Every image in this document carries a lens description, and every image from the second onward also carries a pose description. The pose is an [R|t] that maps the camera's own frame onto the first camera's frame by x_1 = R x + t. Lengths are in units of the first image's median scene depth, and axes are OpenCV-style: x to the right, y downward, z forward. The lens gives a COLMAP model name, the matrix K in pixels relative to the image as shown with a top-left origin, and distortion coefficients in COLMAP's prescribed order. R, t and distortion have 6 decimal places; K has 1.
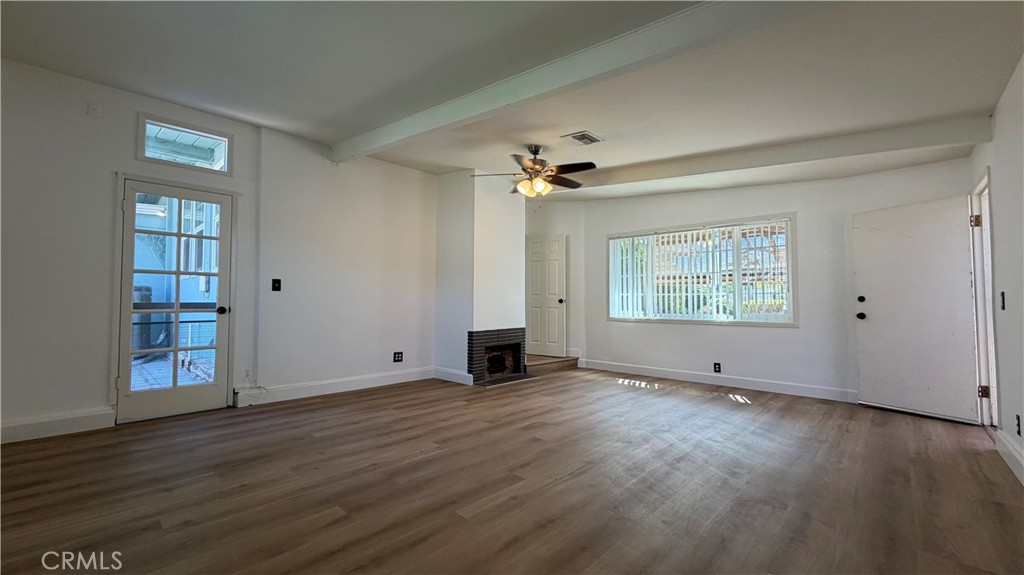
lens RADIAL K [[412.2, 0, 508.2], [0, 412.2, 290.1], [0, 0, 1]] dist [0.008615, 0.000507]
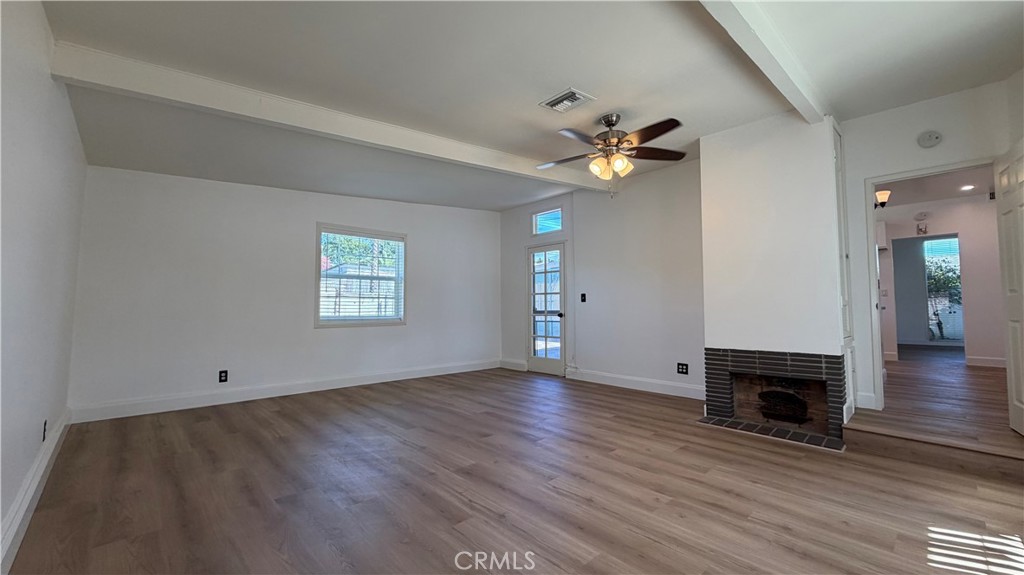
lens RADIAL K [[412.2, 0, 508.3], [0, 412.2, 285.0], [0, 0, 1]] dist [0.008615, 0.000507]
pose [[-0.073494, -0.064870, -0.995184, 0.976285], [0.031783, 0.997223, -0.067351, 0.034618], [0.996789, -0.036579, -0.071228, 0.958508]]
